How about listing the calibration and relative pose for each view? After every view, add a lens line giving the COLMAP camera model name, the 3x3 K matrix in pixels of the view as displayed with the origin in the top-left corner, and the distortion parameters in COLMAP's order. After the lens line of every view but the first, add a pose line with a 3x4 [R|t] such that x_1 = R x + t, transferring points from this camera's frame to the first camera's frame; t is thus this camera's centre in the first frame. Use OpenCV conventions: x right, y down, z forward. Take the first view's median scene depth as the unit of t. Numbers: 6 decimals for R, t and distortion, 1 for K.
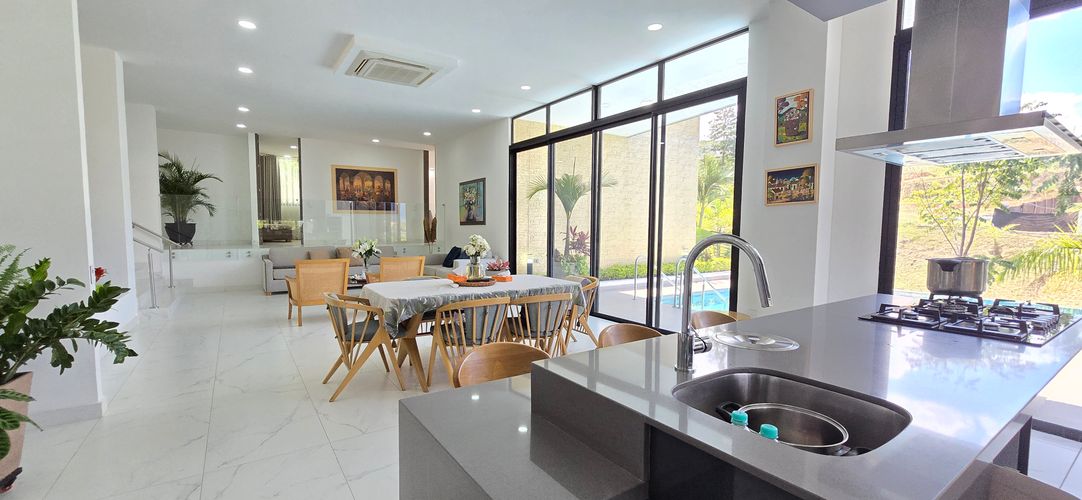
lens RADIAL K [[445.9, 0, 531.0], [0, 445.9, 257.0], [0, 0, 1]] dist [0.004485, -0.000960]
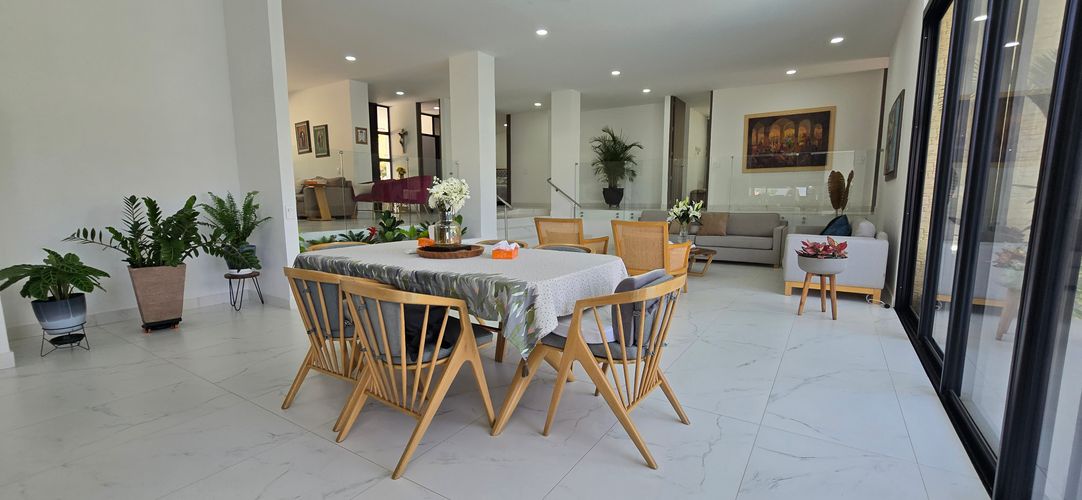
lens RADIAL K [[445.9, 0, 548.2], [0, 445.9, 252.6], [0, 0, 1]] dist [0.004485, -0.000960]
pose [[0.411070, 0.107344, -0.905262, 0.248886], [-0.059730, 0.994081, 0.090753, -0.004353], [0.909645, 0.016765, 0.415048, 0.415274]]
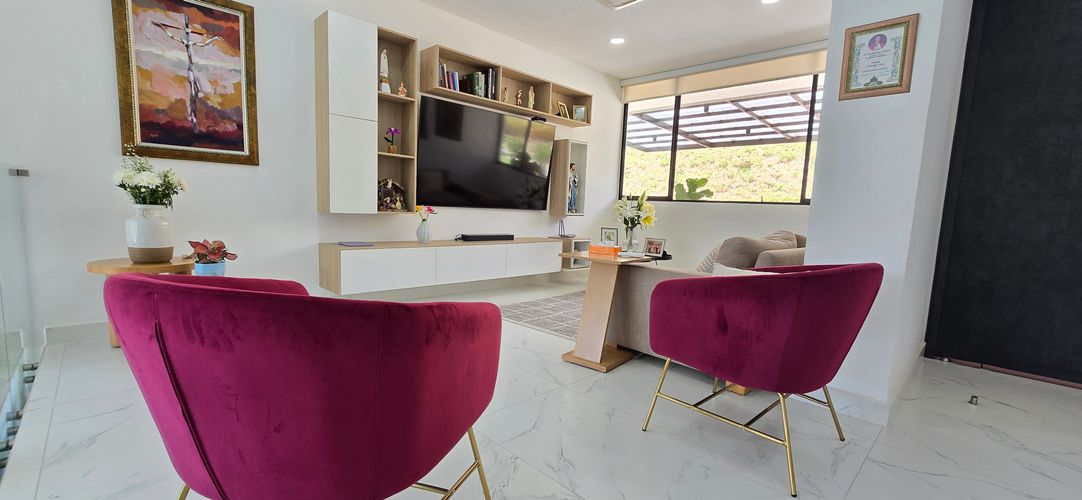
lens RADIAL K [[445.9, 0, 540.0], [0, 445.9, 255.6], [0, 0, 1]] dist [0.004485, -0.000960]
pose [[-0.978417, -0.028410, -0.204680, -0.693931], [-0.065708, 0.981868, 0.177814, -0.085253], [0.195917, 0.187425, -0.962543, 0.655864]]
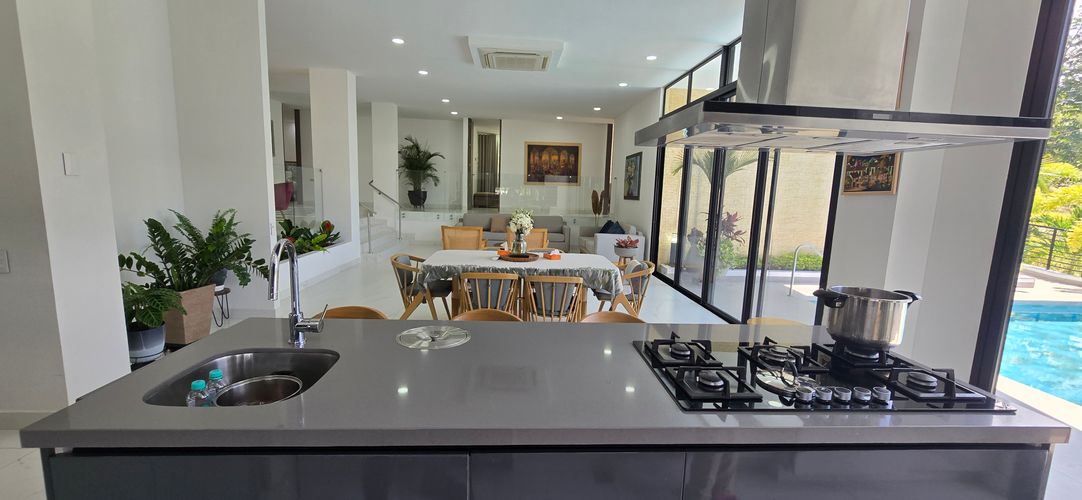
lens RADIAL K [[445.9, 0, 539.5], [0, 445.9, 248.6], [0, 0, 1]] dist [0.004485, -0.000960]
pose [[0.865589, 0.087483, -0.493053, 0.219004], [-0.061828, 0.995758, 0.068135, -0.020298], [0.496923, -0.028492, 0.867327, 0.037197]]
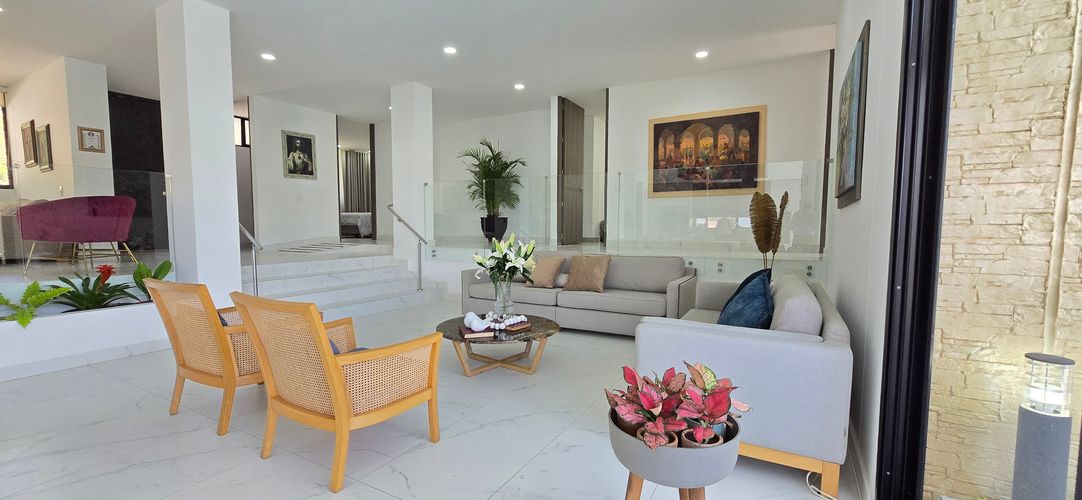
lens RADIAL K [[445.9, 0, 530.3], [0, 445.9, 258.2], [0, 0, 1]] dist [0.004485, -0.000960]
pose [[0.448532, 0.060453, -0.891720, 0.056866], [-0.061507, 0.997432, 0.036681, -0.036246], [0.891648, 0.038395, 0.451099, 0.757902]]
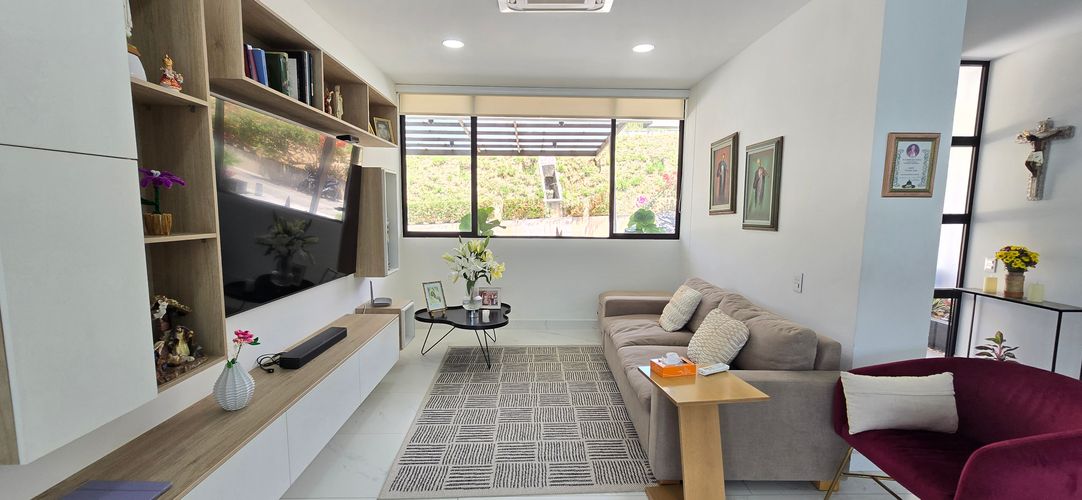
lens RADIAL K [[445.9, 0, 541.8], [0, 445.9, 258.5], [0, 0, 1]] dist [0.004485, -0.000960]
pose [[-0.523265, 0.082801, -0.848138, -0.567800], [-0.076122, 0.986748, 0.143297, -0.122738], [0.848763, 0.139544, -0.510027, 0.404216]]
